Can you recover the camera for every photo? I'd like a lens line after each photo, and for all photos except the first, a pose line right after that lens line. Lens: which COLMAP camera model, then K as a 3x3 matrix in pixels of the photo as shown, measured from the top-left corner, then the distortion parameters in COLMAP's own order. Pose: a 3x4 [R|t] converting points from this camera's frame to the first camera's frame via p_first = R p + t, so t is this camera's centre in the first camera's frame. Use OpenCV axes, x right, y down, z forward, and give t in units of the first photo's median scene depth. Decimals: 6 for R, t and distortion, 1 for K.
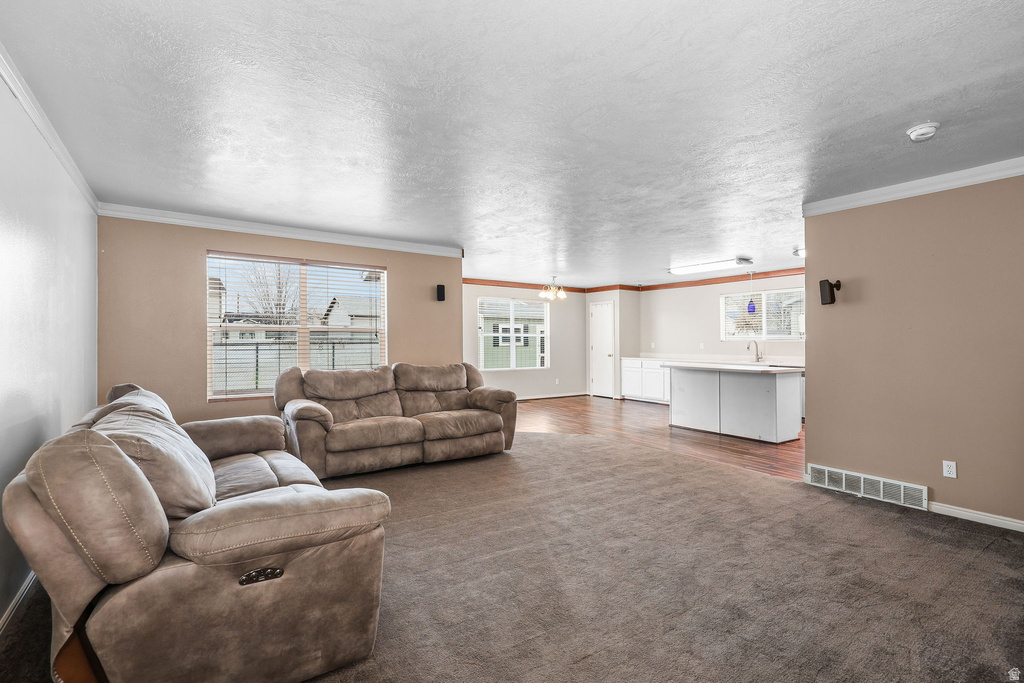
lens RADIAL K [[475.8, 0, 509.2], [0, 475.8, 331.8], [0, 0, 1]] dist [0.001591, 0.000075]
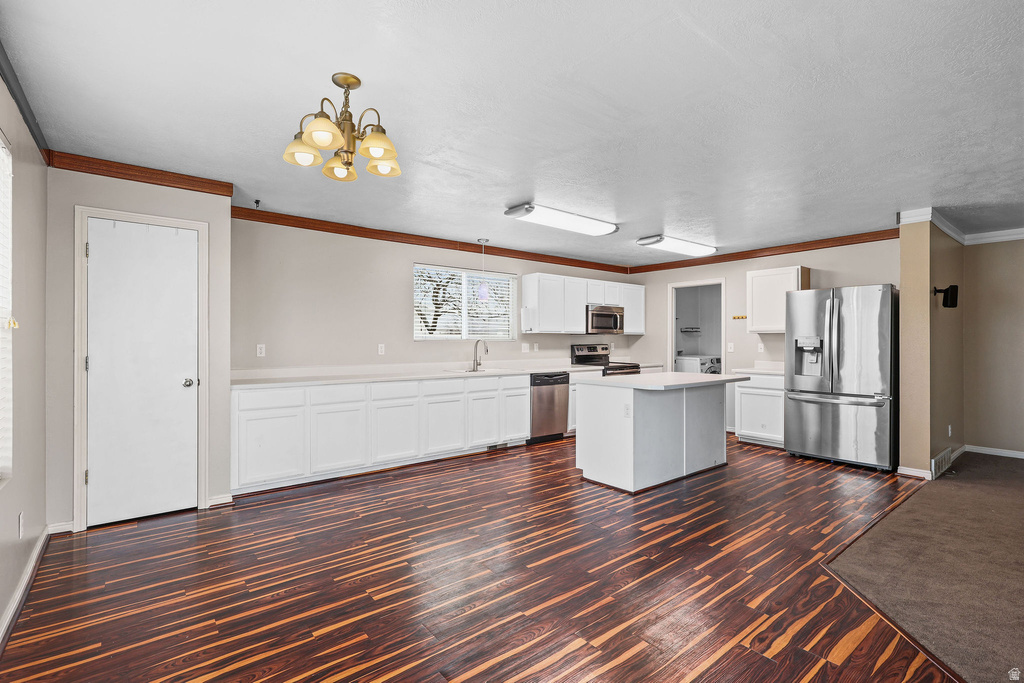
lens RADIAL K [[470.0, 0, 506.5], [0, 470.0, 342.6], [0, 0, 1]] dist [0.002556, 0.000053]
pose [[-0.062137, -0.003421, 0.998062, -0.137037], [-0.020505, 0.999787, 0.002150, 0.015981], [-0.997857, -0.020332, -0.062194, 0.817628]]
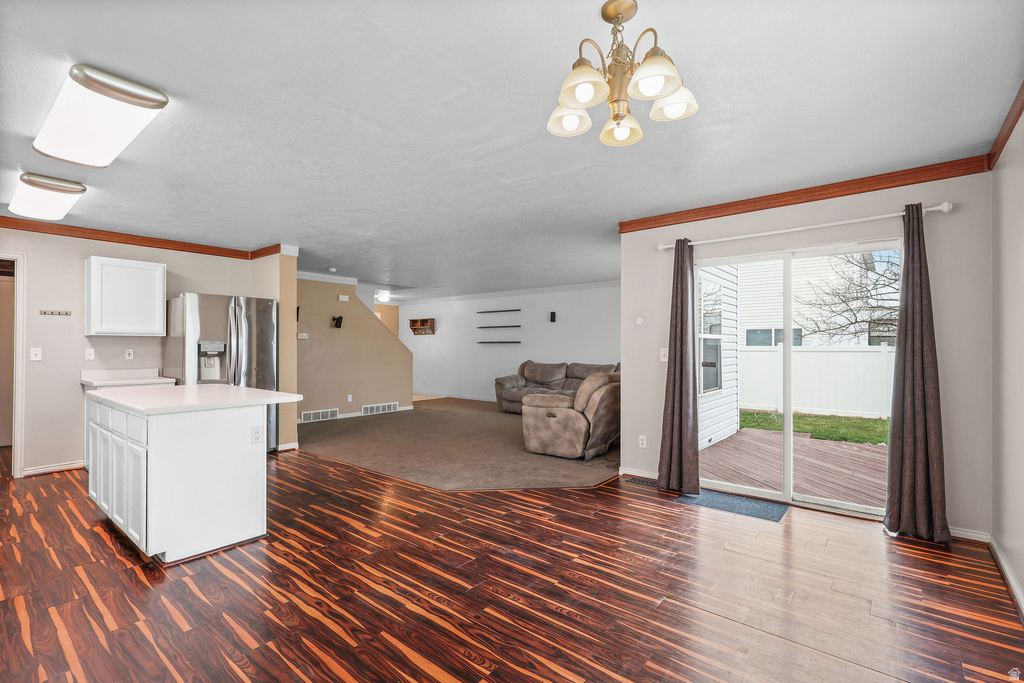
lens RADIAL K [[470.0, 0, 506.5], [0, 470.0, 342.6], [0, 0, 1]] dist [0.002556, 0.000053]
pose [[-0.964786, -0.004065, -0.263004, 0.163684], [0.003578, 0.999585, -0.028573, 0.021029], [0.263011, -0.028508, -0.964372, 1.026192]]
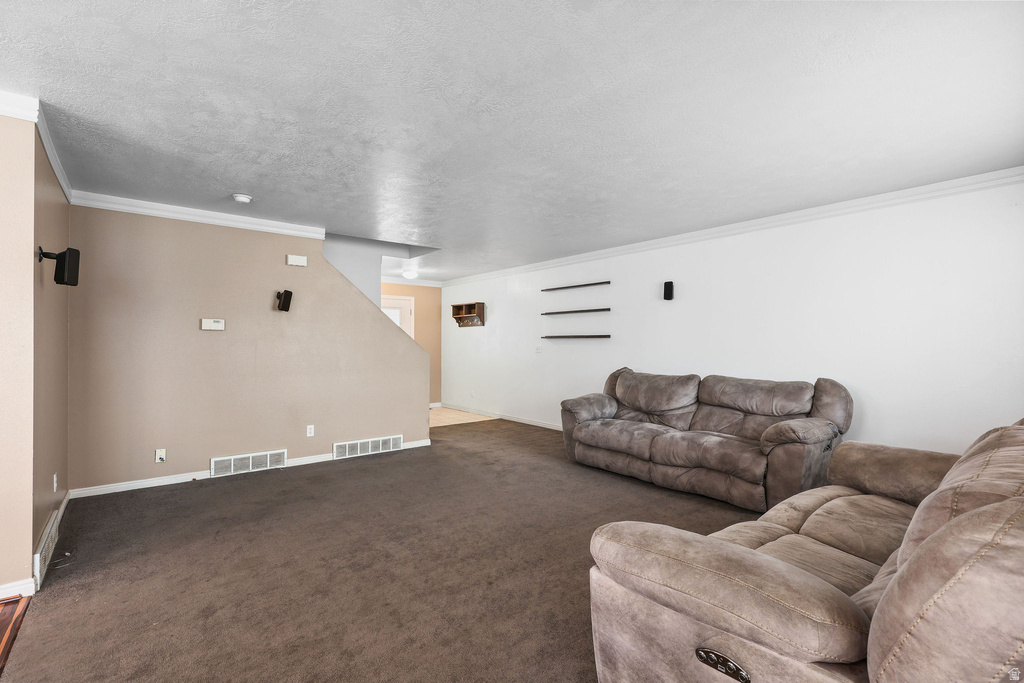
lens RADIAL K [[469.4, 0, 506.2], [0, 469.4, 340.3], [0, 0, 1]] dist [0.000545, 0.000008]
pose [[-0.998056, -0.004111, -0.062188, 0.041573], [-0.002446, 0.999637, -0.026823, 0.013144], [0.062275, -0.026618, -0.997704, 0.659233]]
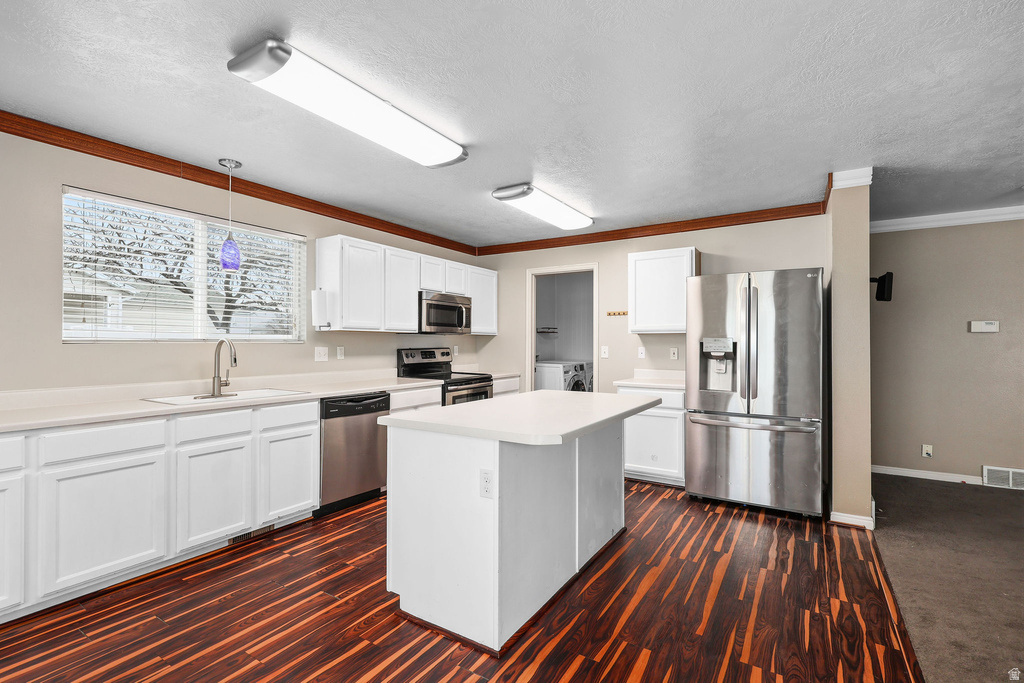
lens RADIAL K [[470.0, 0, 506.5], [0, 470.0, 342.6], [0, 0, 1]] dist [0.002556, 0.000053]
pose [[-0.383040, 0.000804, 0.923731, 0.060220], [-0.021260, 0.999727, -0.009686, 0.014824], [-0.923487, -0.023348, -0.382919, 0.761221]]
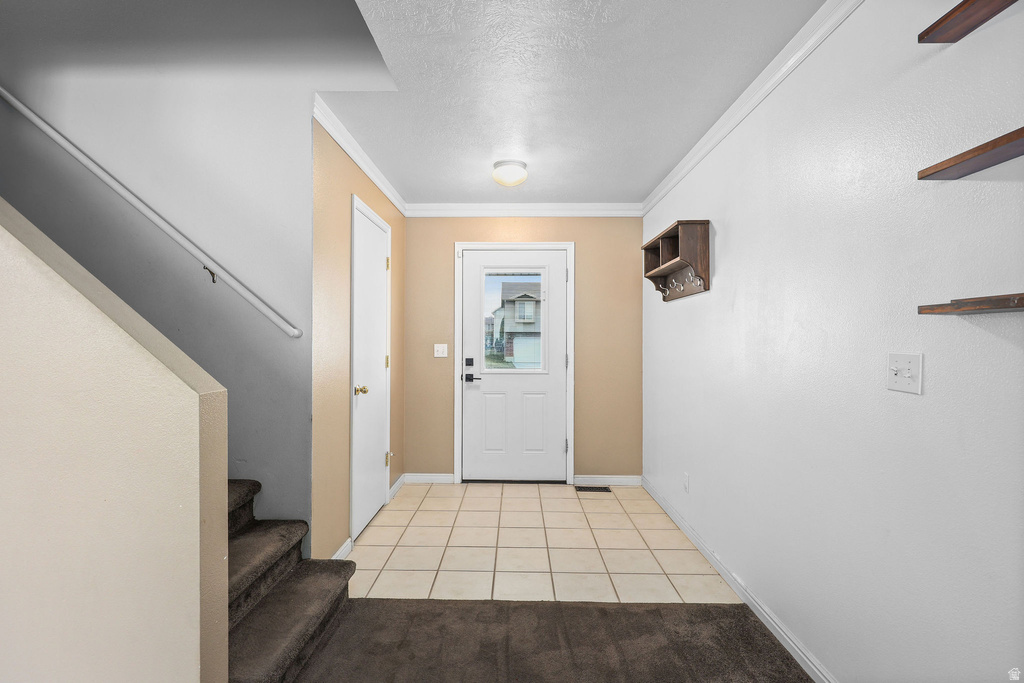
lens RADIAL K [[482.6, 0, 512.0], [0, 482.6, 341.5], [0, 0, 1]] dist [0.000407, 0.000035]
pose [[-0.815693, -0.005201, 0.578462, -0.038814], [-0.017501, 0.999724, -0.015689, 0.002183], [-0.578221, -0.022921, -0.815558, 0.142211]]
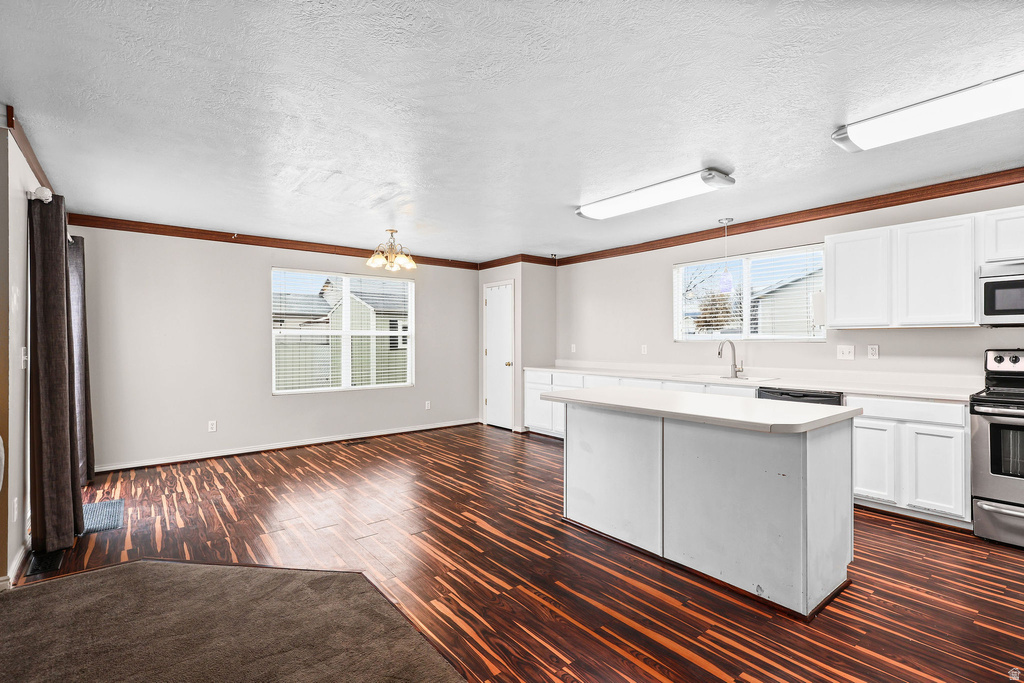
lens RADIAL K [[470.0, 0, 506.5], [0, 470.0, 342.6], [0, 0, 1]] dist [0.002556, 0.000053]
pose [[0.998075, -0.002698, 0.061963, 0.173149], [0.001365, 0.999767, 0.021540, 0.006582], [-0.062007, -0.021414, 0.997846, 0.369559]]
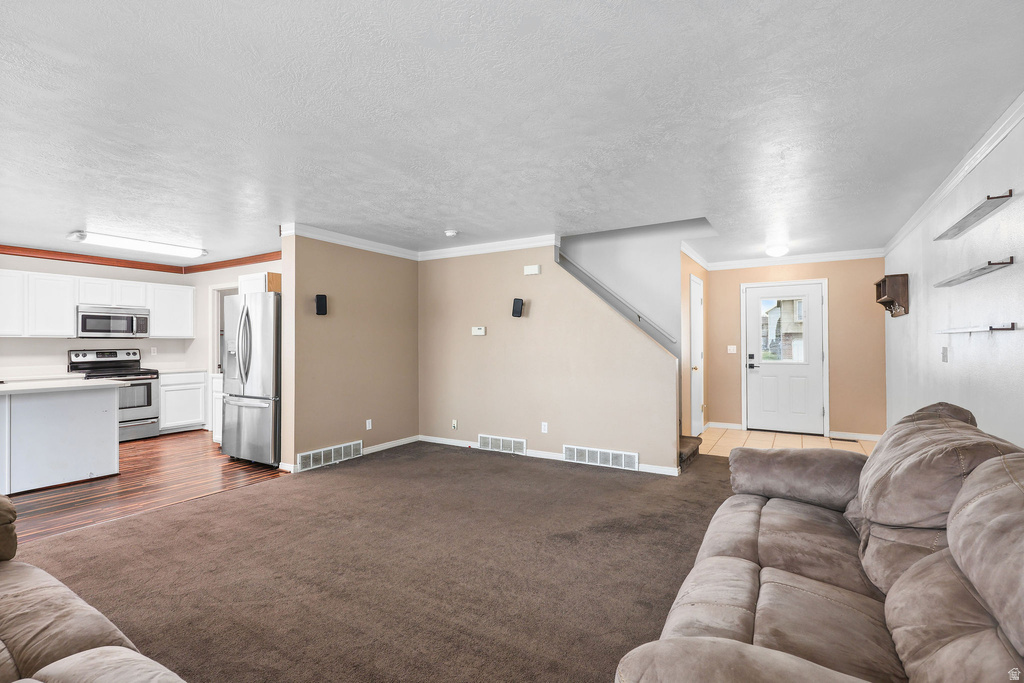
lens RADIAL K [[471.9, 0, 507.2], [0, 471.9, 341.9], [0, 0, 1]] dist [0.001549, 0.000528]
pose [[-0.399340, 0.004121, 0.916794, -0.243830], [-0.015504, 0.999817, -0.011248, 0.006499], [-0.916672, -0.018706, -0.399203, 0.409053]]
